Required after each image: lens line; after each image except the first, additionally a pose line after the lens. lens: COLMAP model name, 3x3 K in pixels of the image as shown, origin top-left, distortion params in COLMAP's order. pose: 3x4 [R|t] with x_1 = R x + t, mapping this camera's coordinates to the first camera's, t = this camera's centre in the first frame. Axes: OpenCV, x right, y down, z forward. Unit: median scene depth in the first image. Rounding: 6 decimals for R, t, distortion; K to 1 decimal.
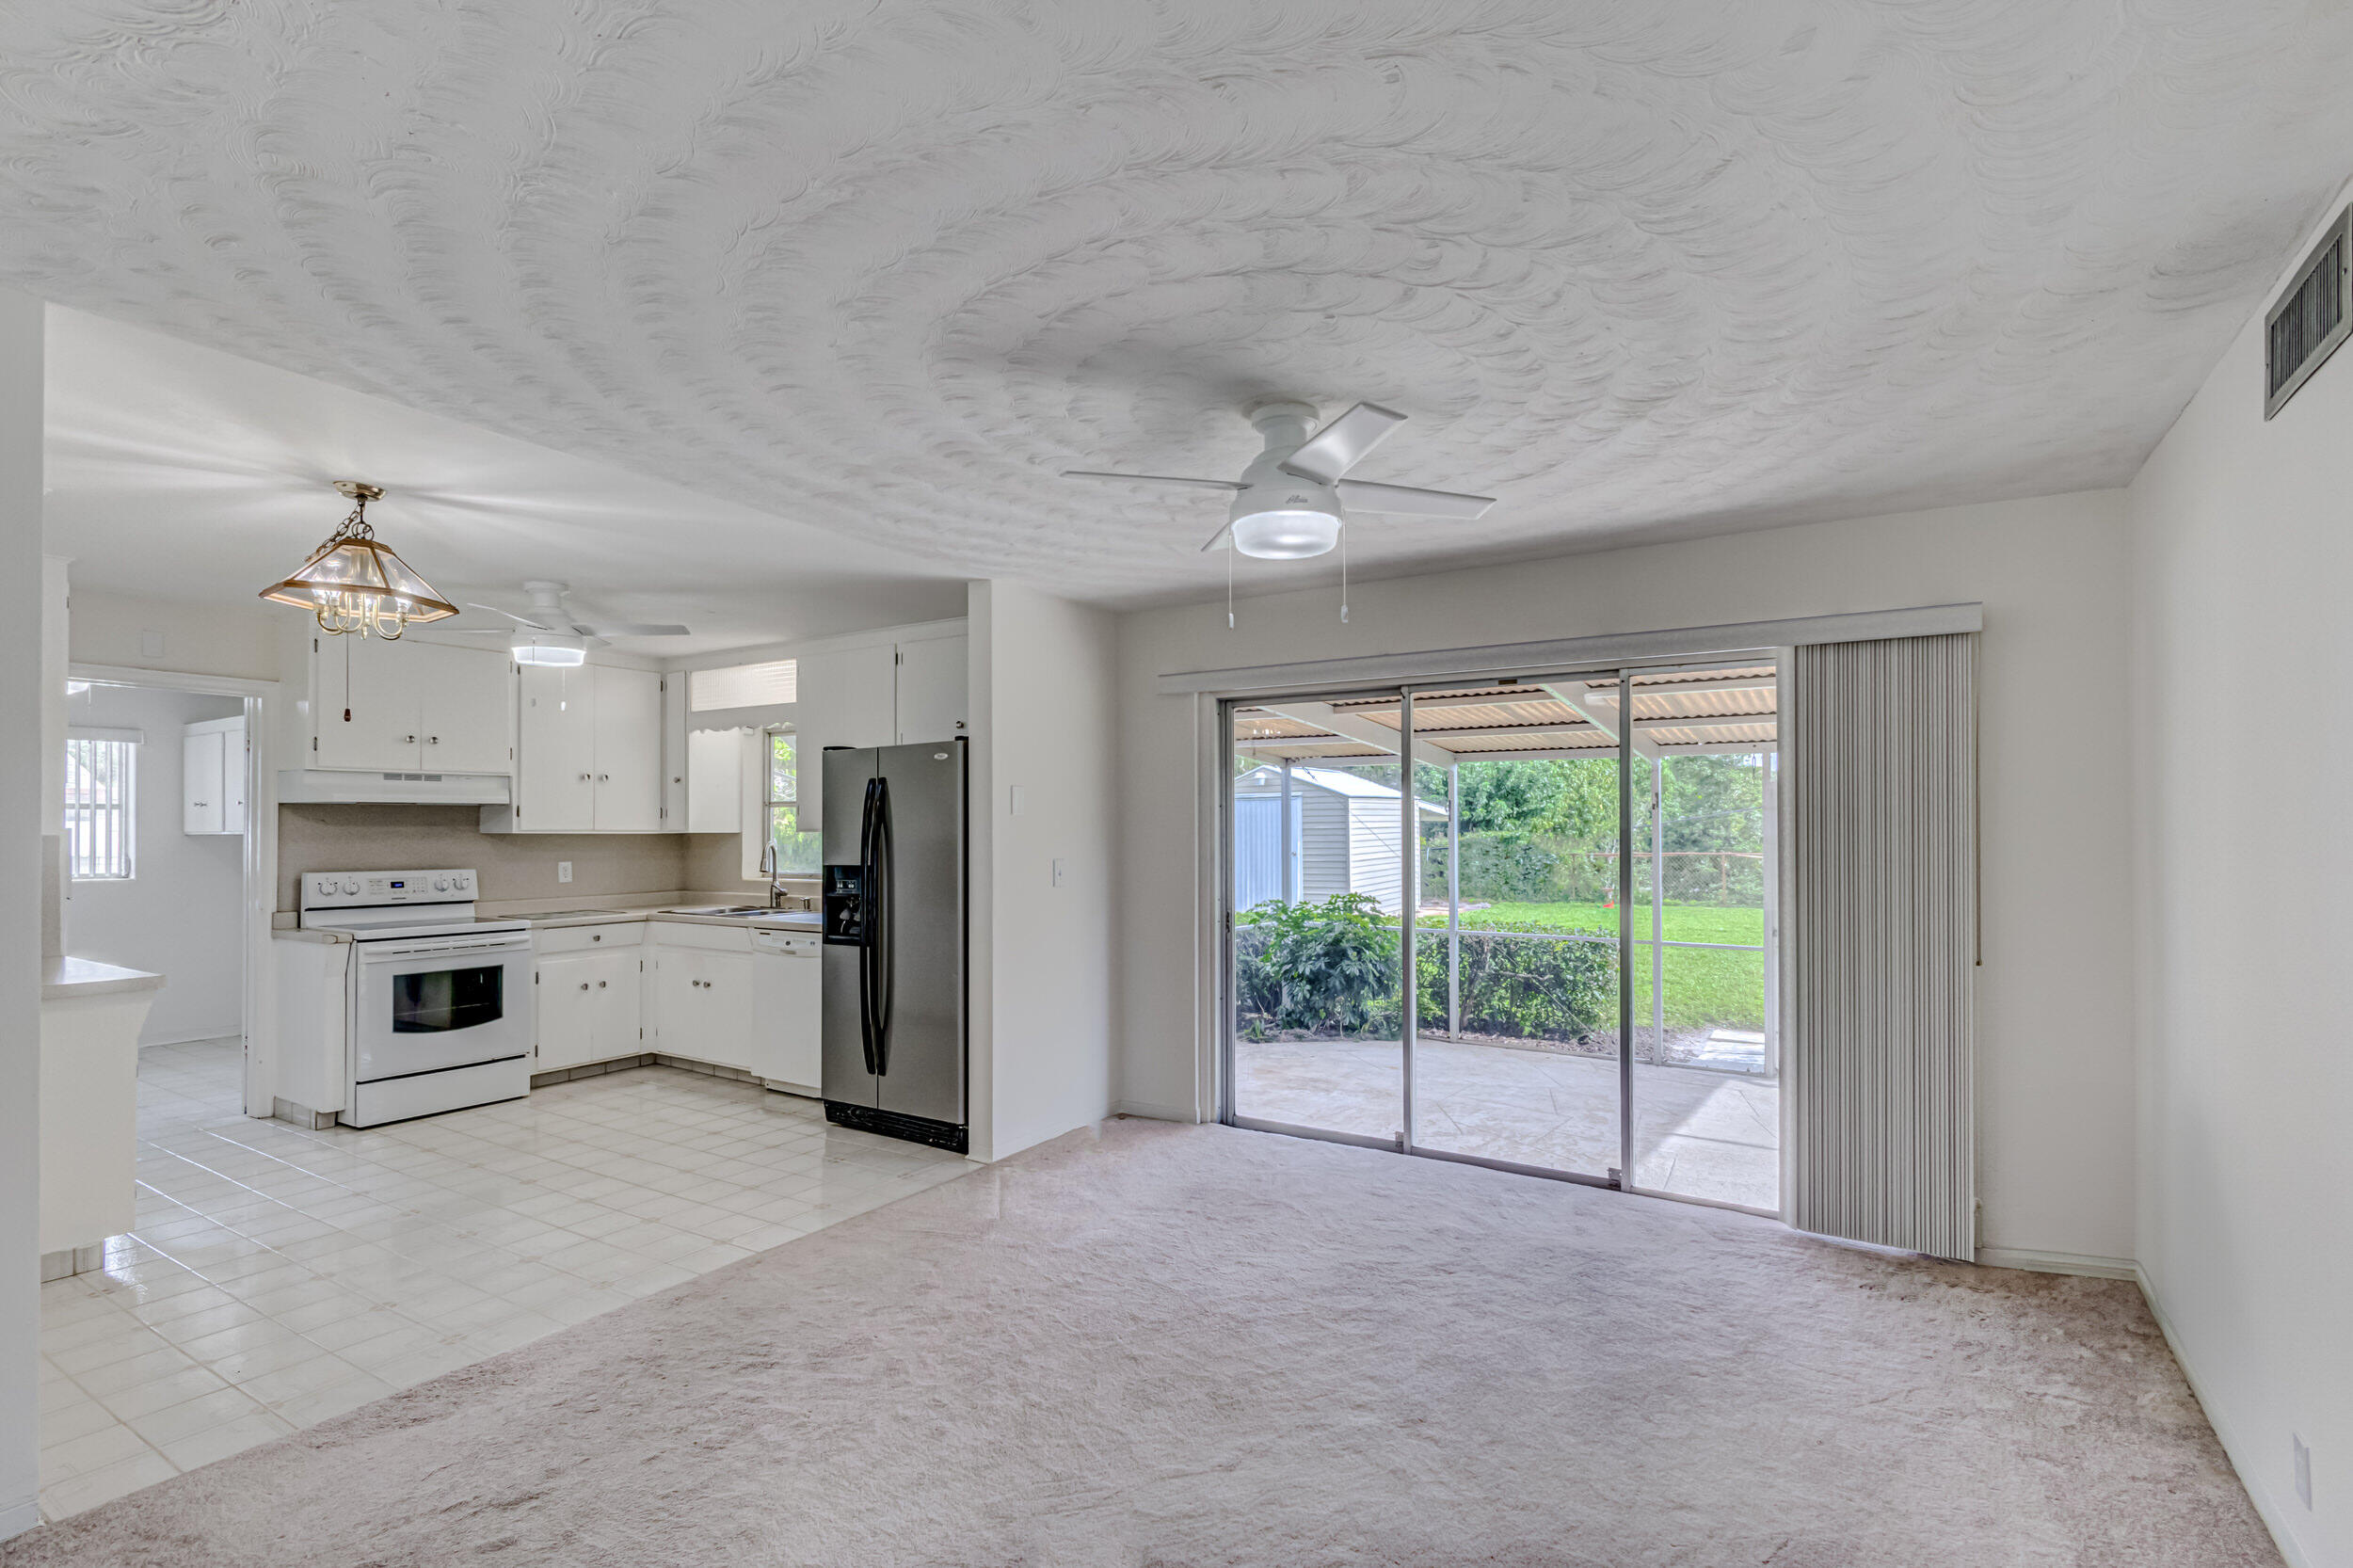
lens RADIAL K [[1096.4, 0, 1171.3], [0, 1096.4, 813.7], [0, 0, 1]] dist [0.000808, -0.000233]
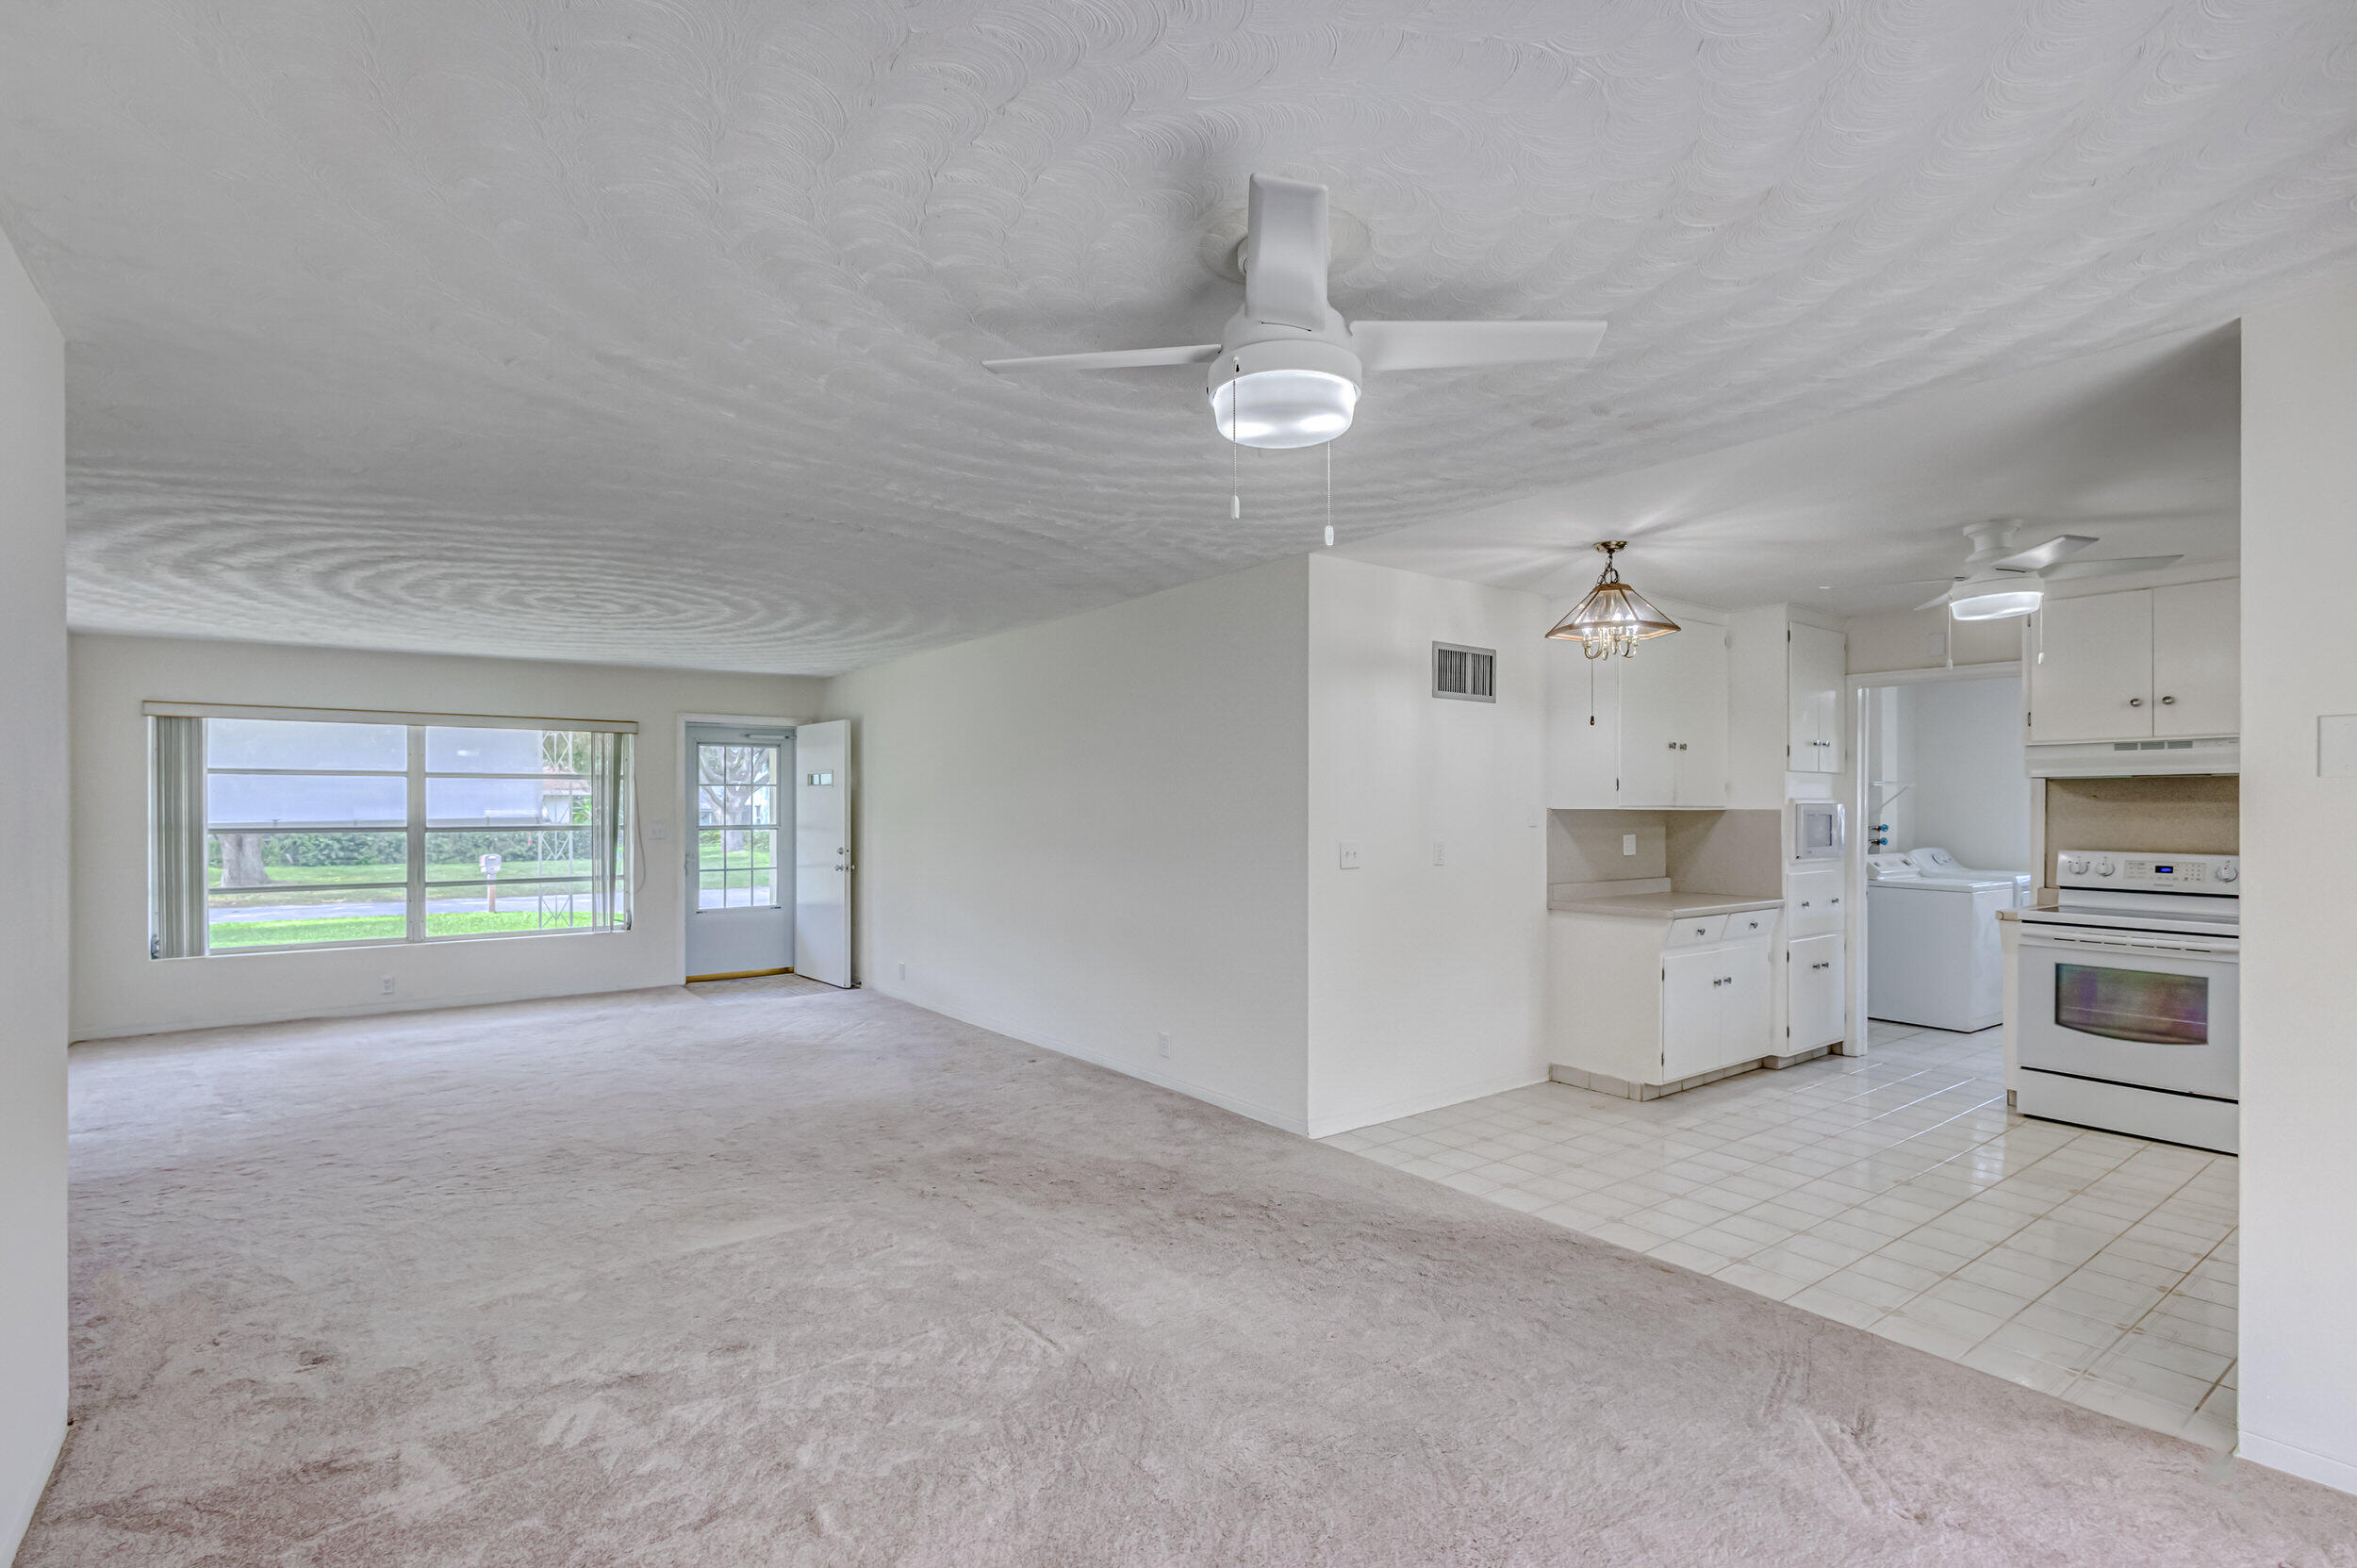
lens RADIAL K [[1104.5, 0, 1168.3], [0, 1104.5, 804.5], [0, 0, 1]] dist [0.011144, -0.000813]
pose [[-0.353340, 0.002124, -0.935493, 0.400246], [0.012492, 0.999919, -0.002448, 0.005521], [0.935412, -0.012551, -0.353337, 0.575777]]
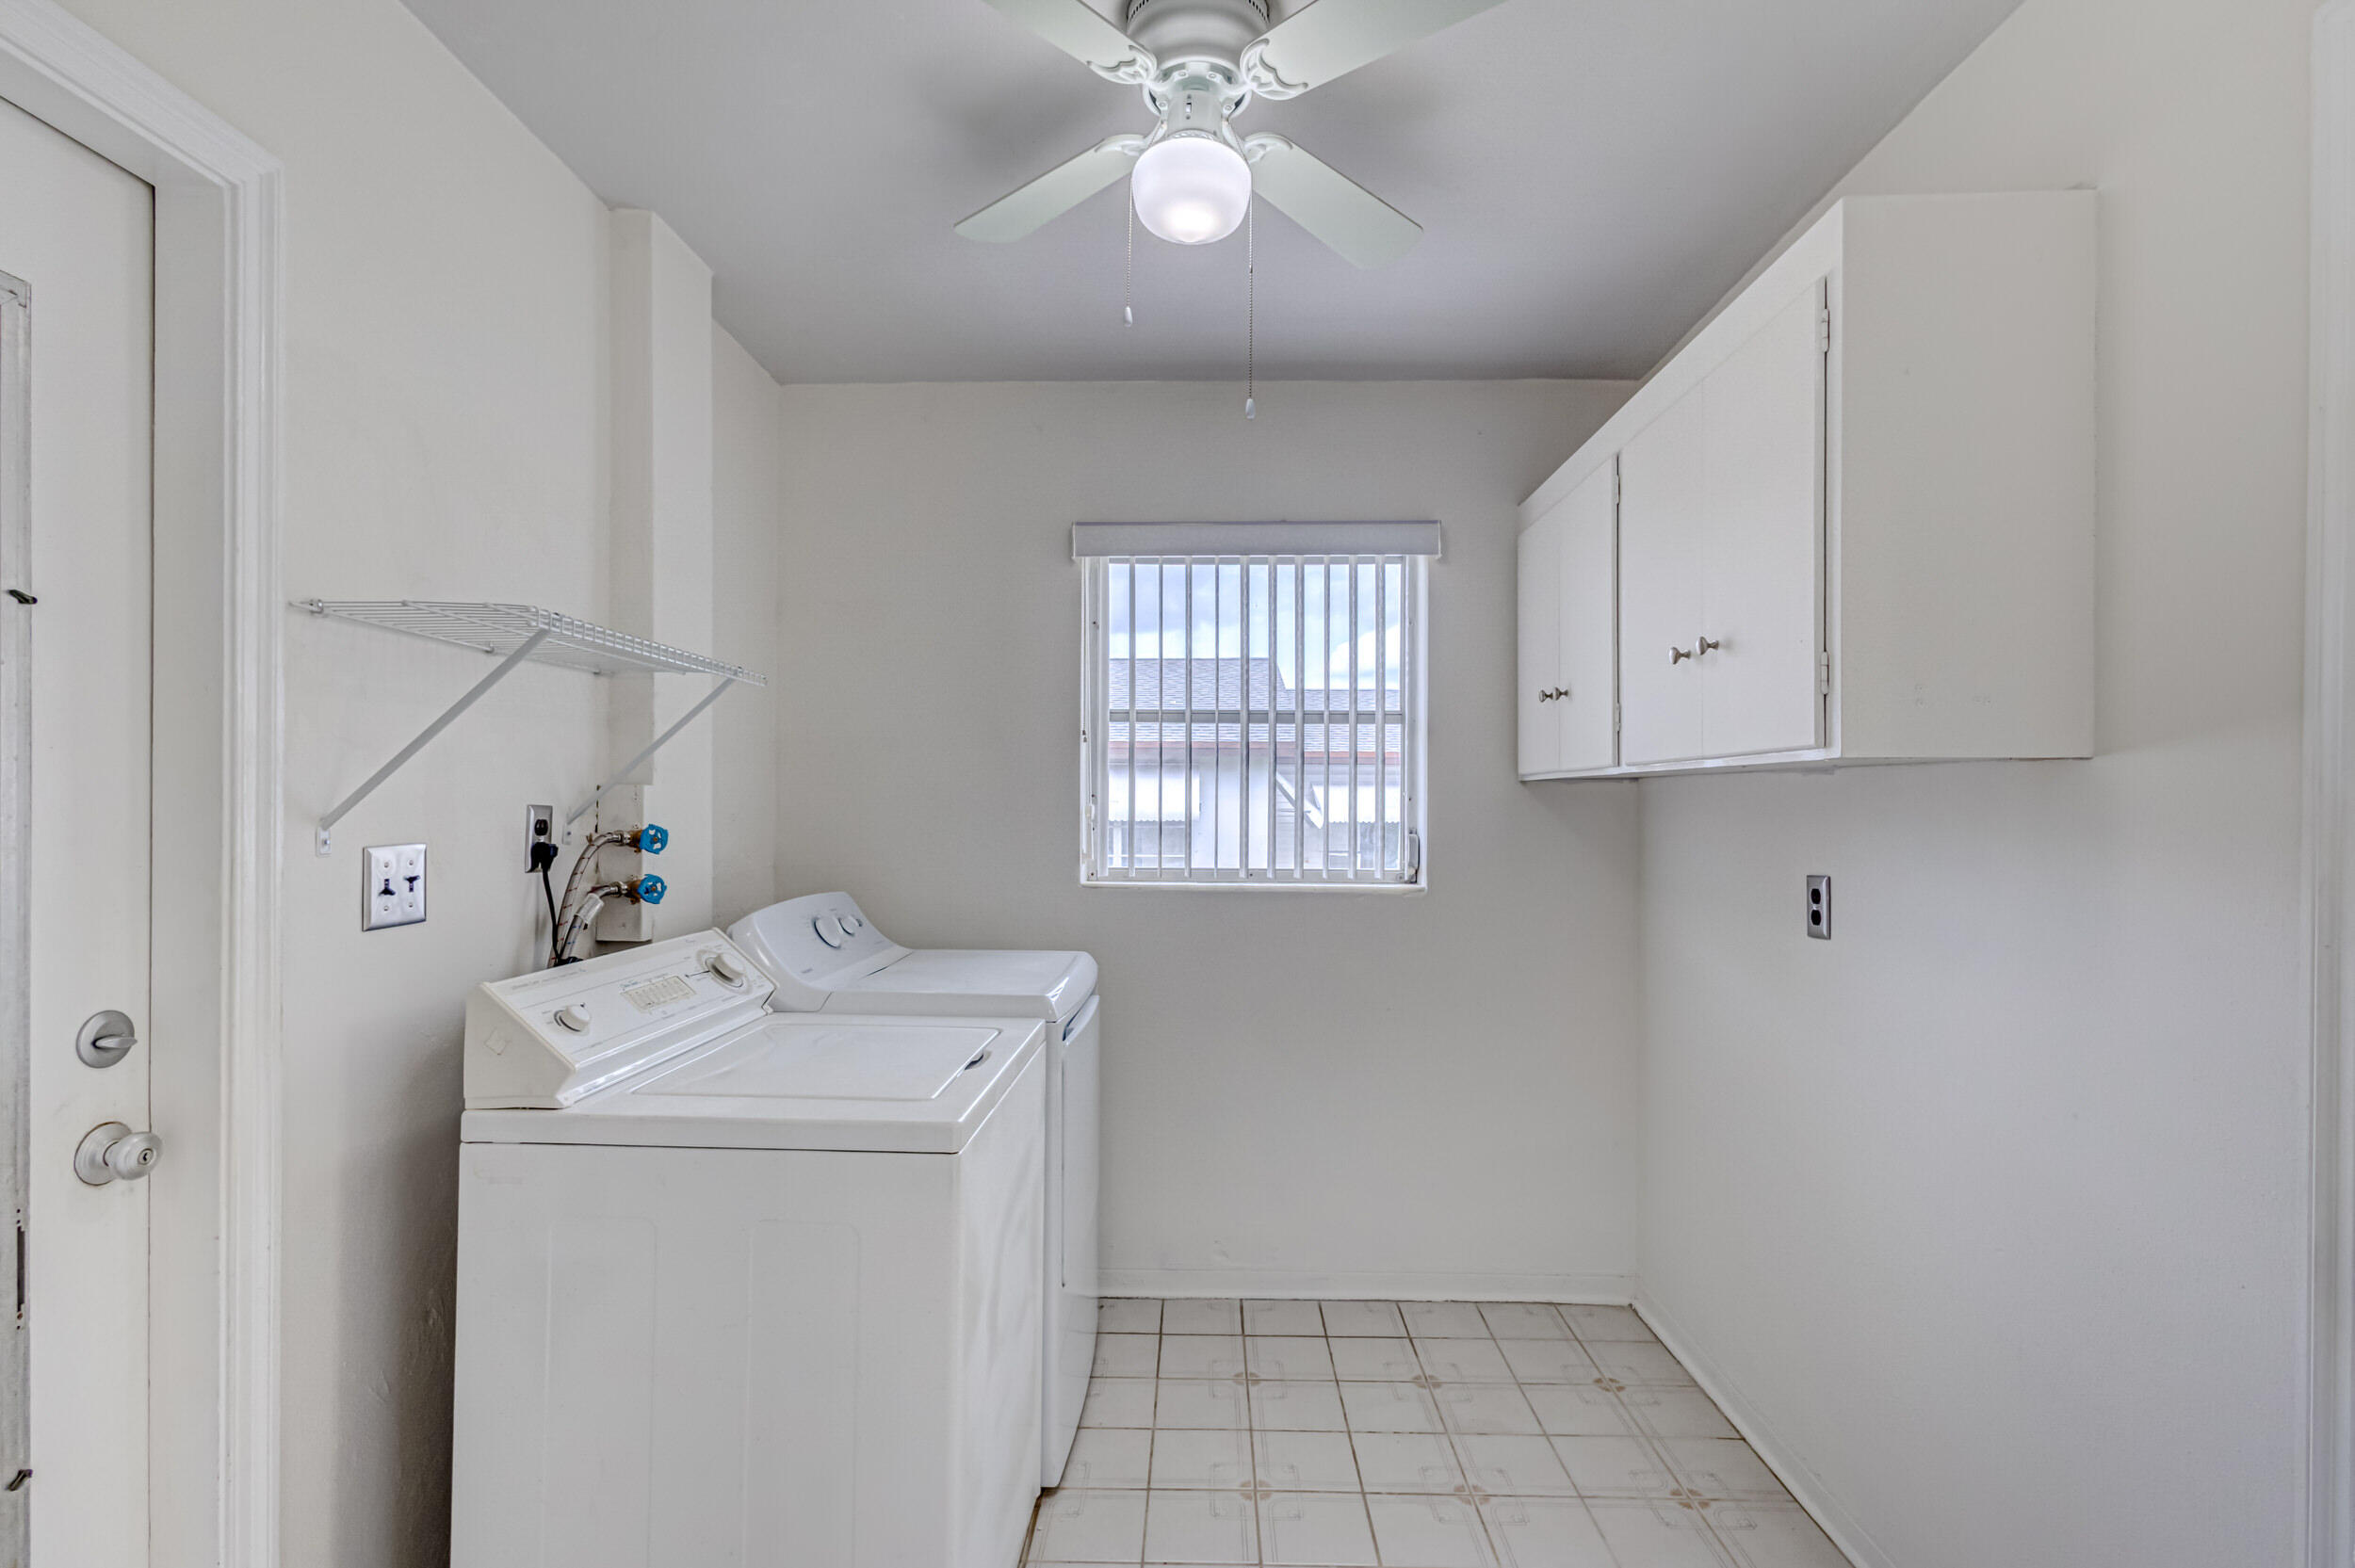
lens RADIAL K [[1076.1, 0, 1178.9], [0, 1076.1, 796.4], [0, 0, 1]] dist [-0.000706, -0.000105]
pose [[0.515865, -0.001598, -0.856669, -0.790339], [0.009179, 0.999951, 0.003662, 0.028474], [0.856621, -0.009752, 0.515854, 0.880103]]
